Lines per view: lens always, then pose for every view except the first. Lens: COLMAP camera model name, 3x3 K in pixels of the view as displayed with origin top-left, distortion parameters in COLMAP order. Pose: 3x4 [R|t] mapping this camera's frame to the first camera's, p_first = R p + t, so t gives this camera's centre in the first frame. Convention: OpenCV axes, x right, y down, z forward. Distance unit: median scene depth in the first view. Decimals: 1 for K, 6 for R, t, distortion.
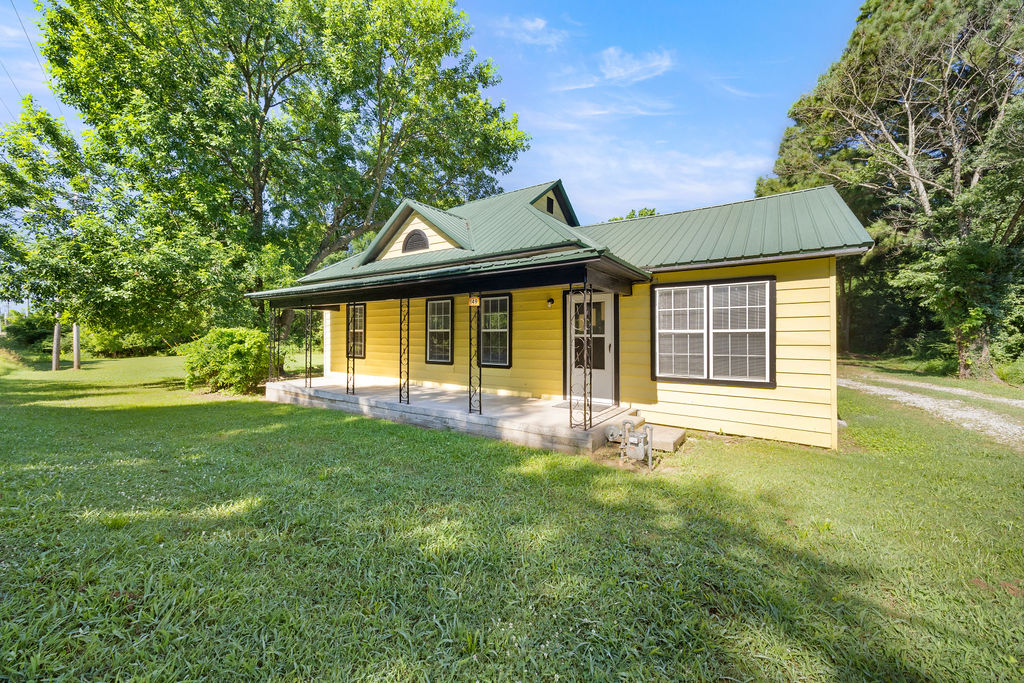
lens RADIAL K [[390.8, 0, 519.9], [0, 390.8, 341.7], [0, 0, 1]] dist [-0.002263, 0.000344]
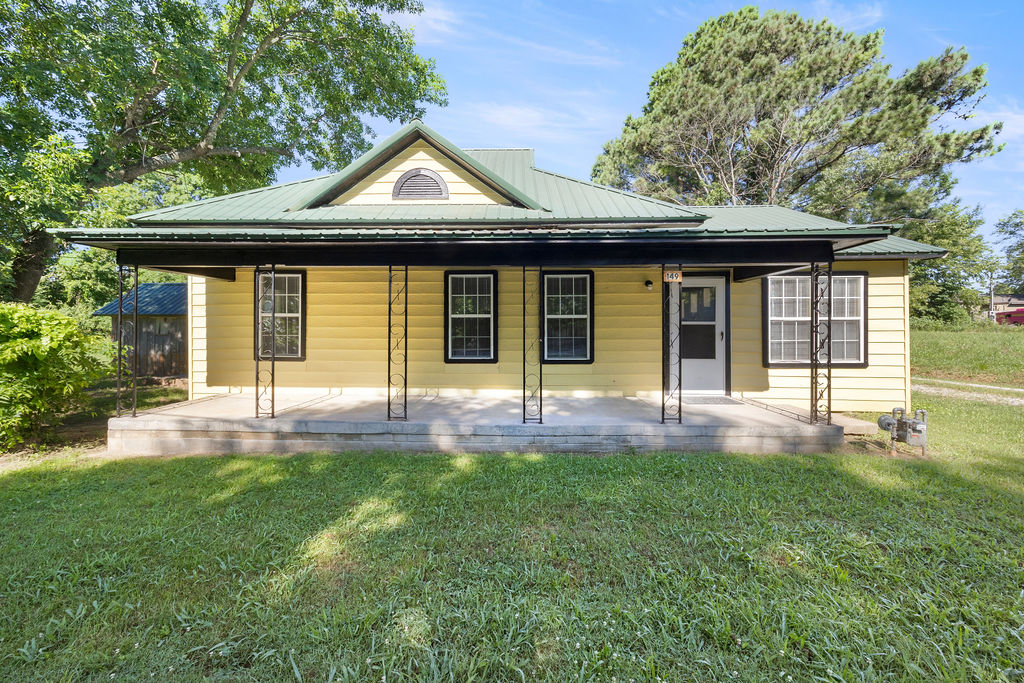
lens RADIAL K [[390.8, 0, 511.5], [0, 390.8, 331.4], [0, 0, 1]] dist [-0.002263, 0.000344]
pose [[0.840365, -0.005456, 0.541994, -0.569301], [0.008388, 0.999961, -0.002940, 0.003077], [-0.541956, 0.007016, 0.840377, 0.382633]]
